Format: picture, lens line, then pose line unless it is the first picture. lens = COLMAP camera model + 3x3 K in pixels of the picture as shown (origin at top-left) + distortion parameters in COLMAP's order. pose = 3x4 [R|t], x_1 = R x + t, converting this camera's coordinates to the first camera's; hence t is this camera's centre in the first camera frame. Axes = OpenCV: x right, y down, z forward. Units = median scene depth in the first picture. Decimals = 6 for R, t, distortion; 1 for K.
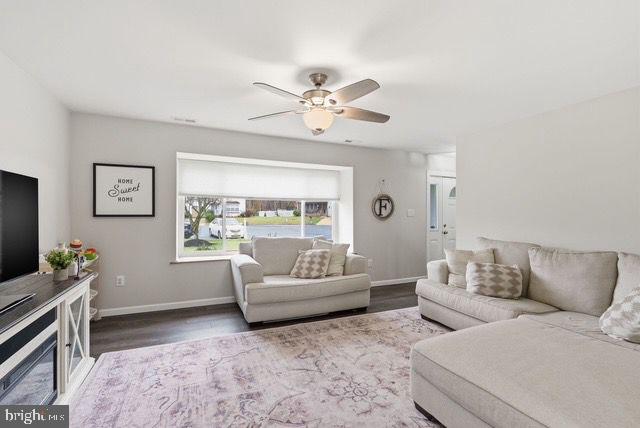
lens RADIAL K [[291.5, 0, 319.7], [0, 291.5, 212.2], [0, 0, 1]] dist [-0.004487, 0.000932]
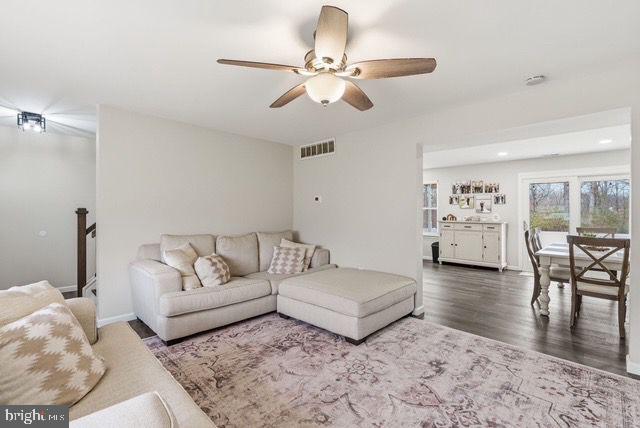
lens RADIAL K [[291.5, 0, 315.4], [0, 291.5, 212.8], [0, 0, 1]] dist [-0.004487, 0.000932]
pose [[-0.363554, -0.012926, 0.931483, -0.516061], [-0.014002, 0.999867, 0.008410, 0.000733], [-0.931468, -0.009985, -0.363687, 0.948590]]
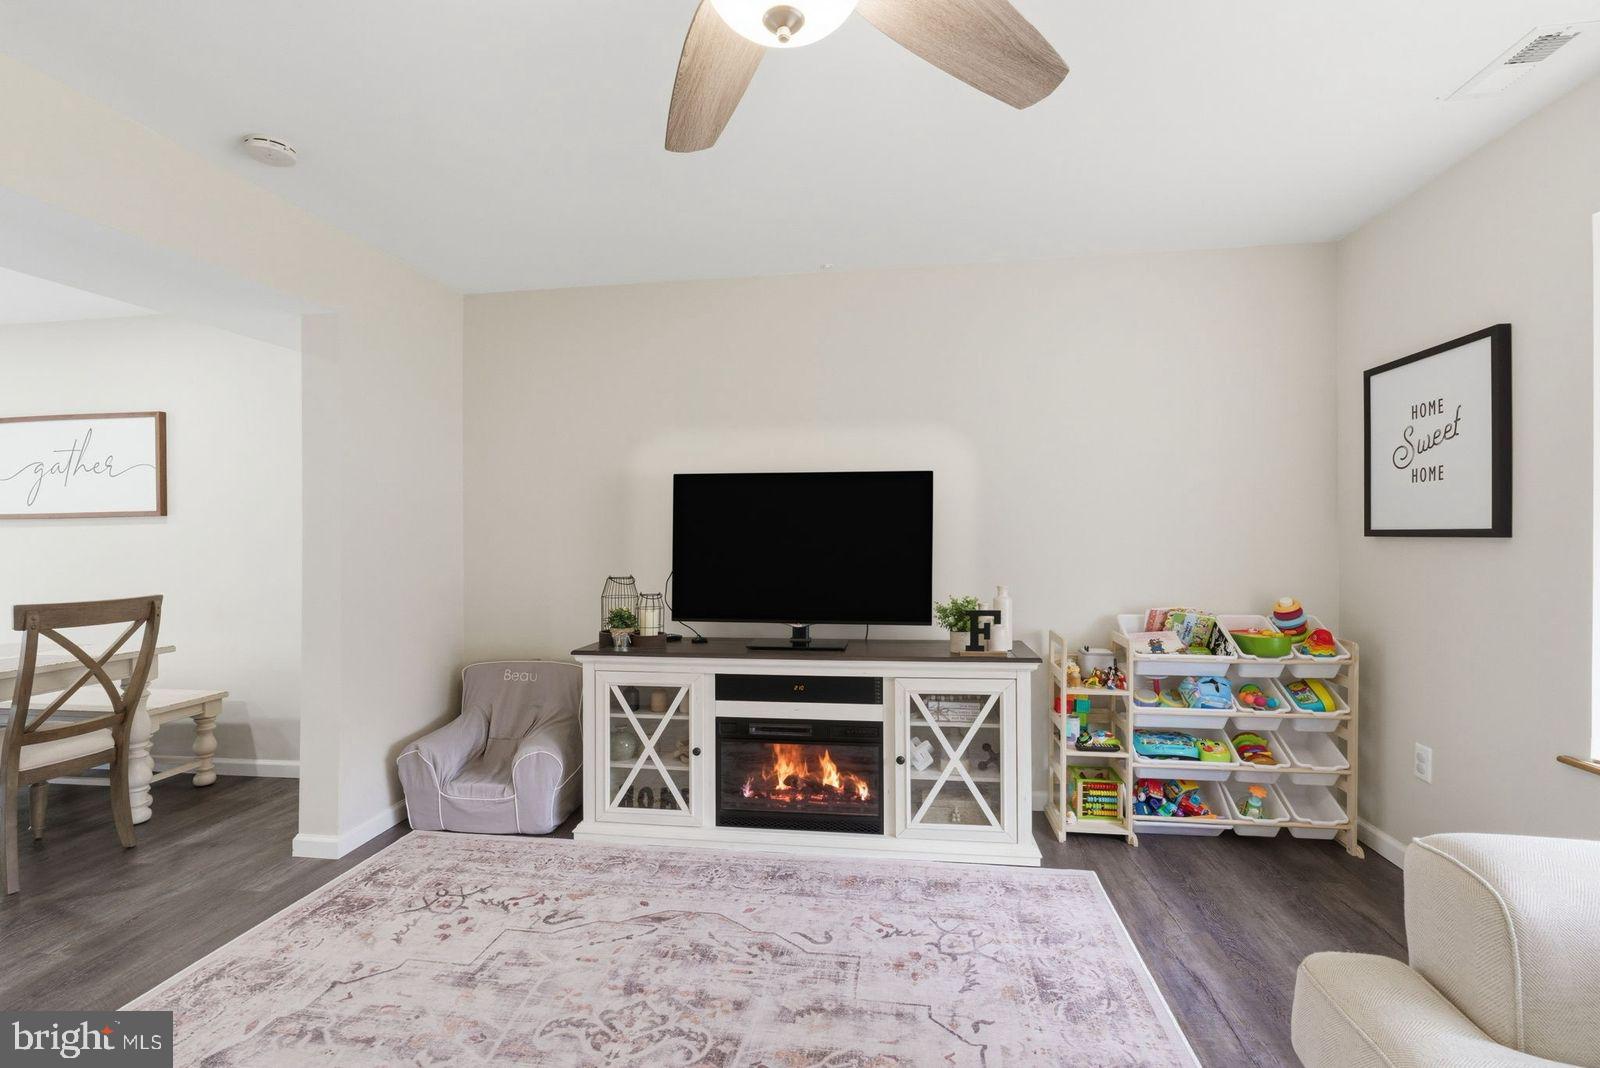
lens RADIAL K [[728.9, 0, 788.8], [0, 728.9, 527.9], [0, 0, 1]] dist [-0.004487, 0.000932]
pose [[-0.542271, -0.002041, -0.840201, 0.256090], [0.010897, 0.999896, -0.009461, 0.007276], [0.840133, -0.014286, -0.542193, 0.899224]]
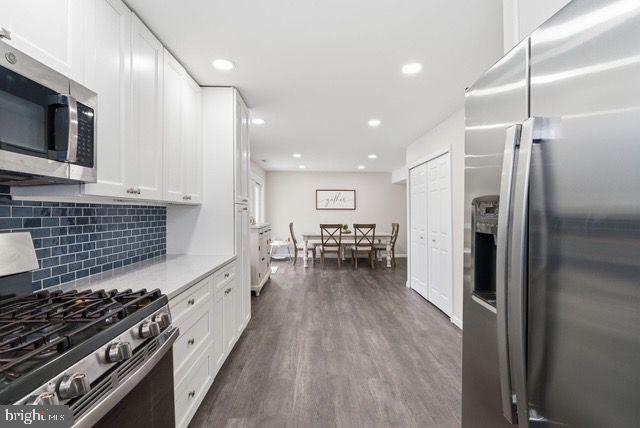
lens RADIAL K [[291.5, 0, 323.7], [0, 291.5, 210.9], [0, 0, 1]] dist [-0.004487, 0.000932]
pose [[-0.377973, -0.009633, -0.925766, 2.202353], [0.003280, 0.999926, -0.011744, 0.007380], [0.925811, -0.007475, -0.377914, 0.130110]]
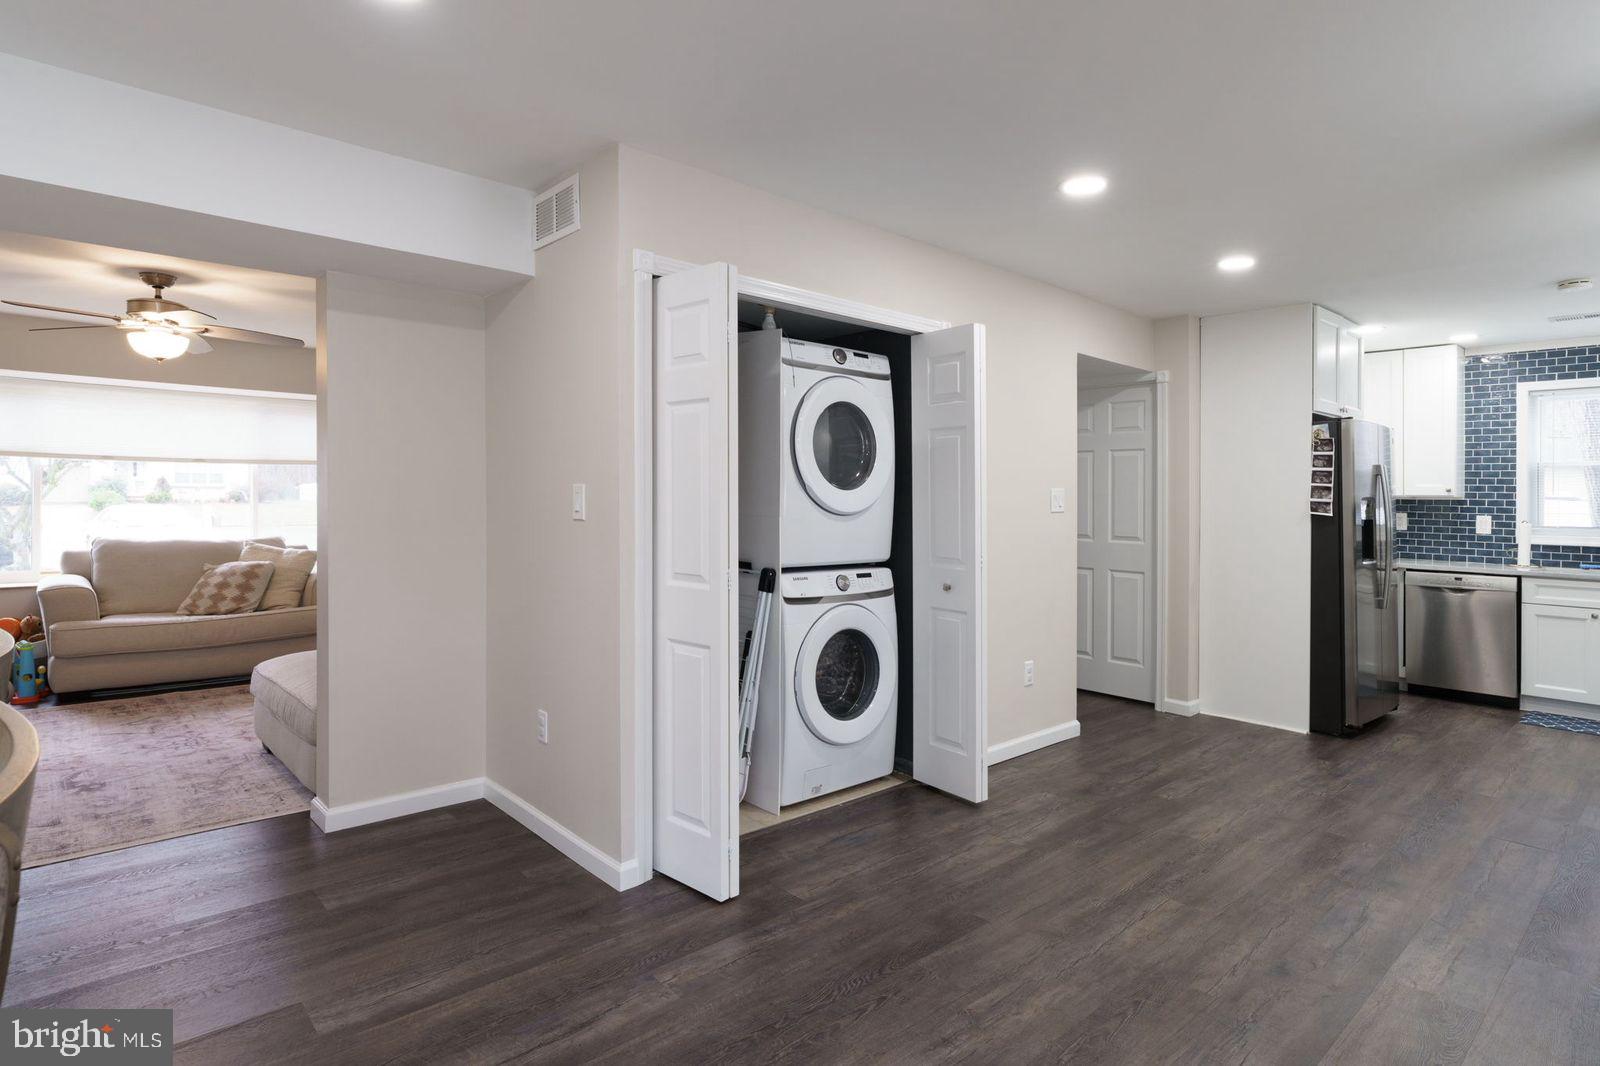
lens RADIAL K [[845.3, 0, 802.1], [0, 845.3, 462.0], [0, 0, 1]] dist [0.004241, 0.000777]
pose [[0.949987, 0.018187, 0.311758, 0.537073], [-0.007501, 0.999344, -0.035443, -0.005826], [-0.312198, 0.031332, 0.949500, -0.880741]]
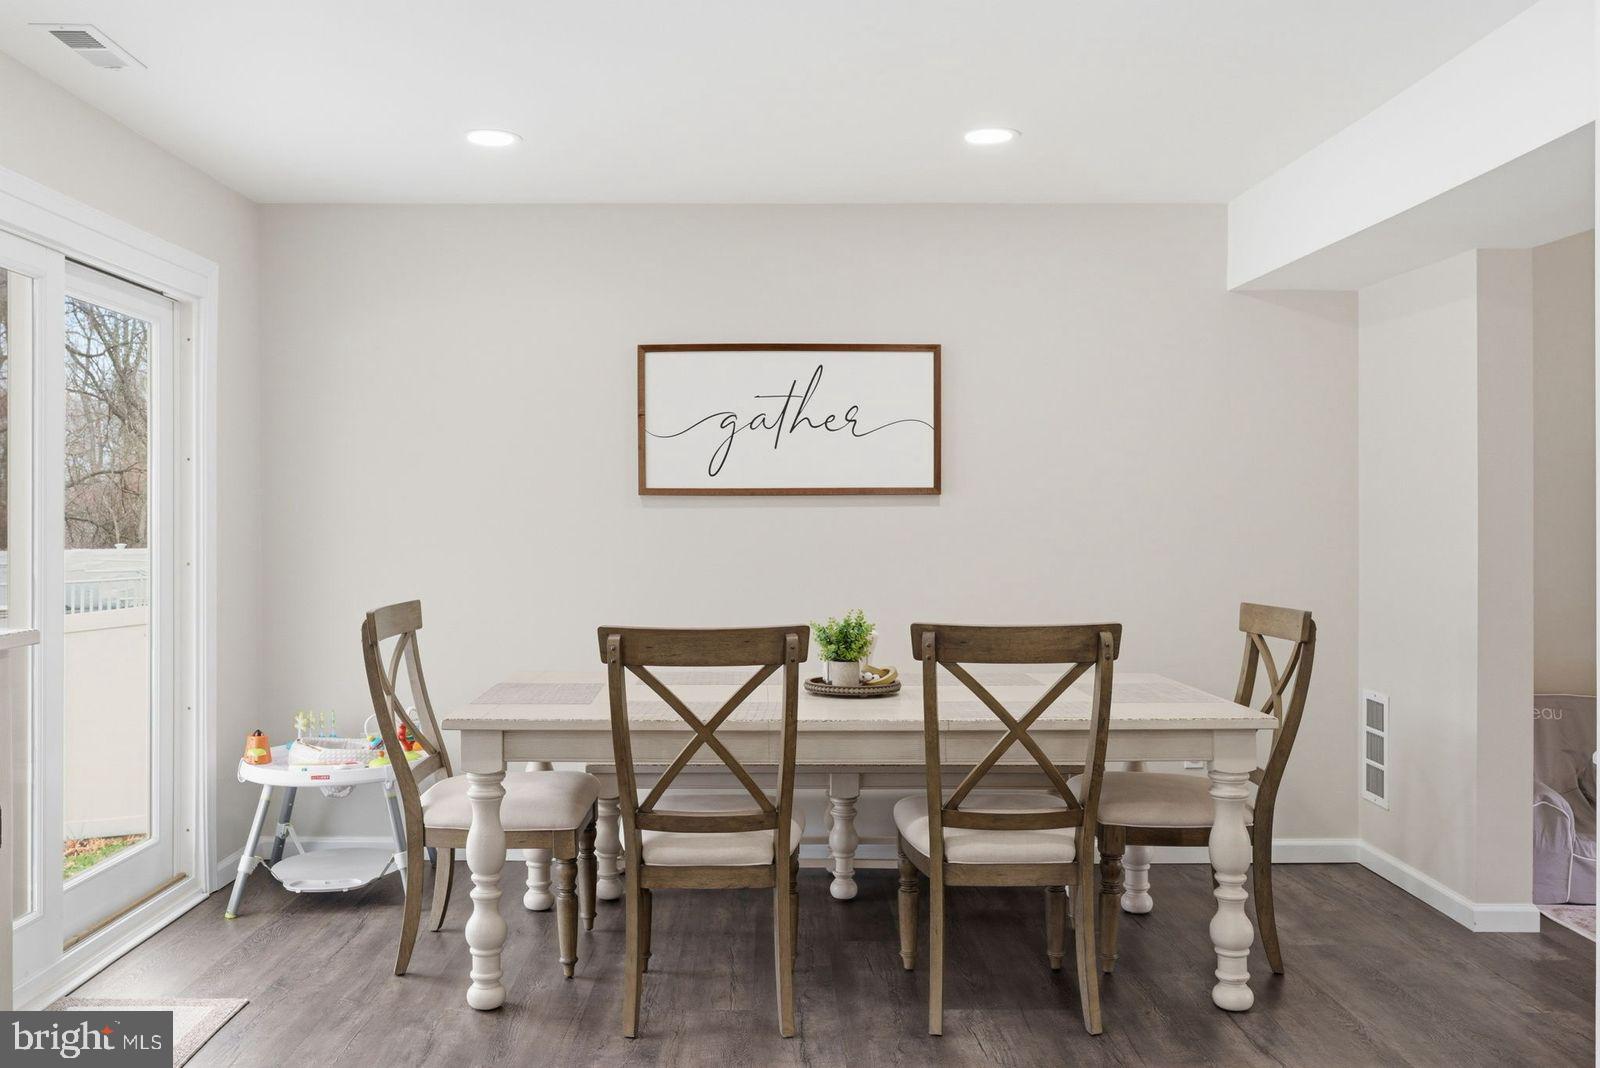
lens RADIAL K [[1366.3, 0, 799.2], [0, 1366.3, 534.4], [0, 0, 1]] dist [-0.001409, 0.021216]
pose [[-0.385930, 0.005685, -0.922511, 1.276745], [0.006562, 0.999973, 0.003417, 0.005338], [0.922505, -0.004735, -0.385956, -0.113039]]
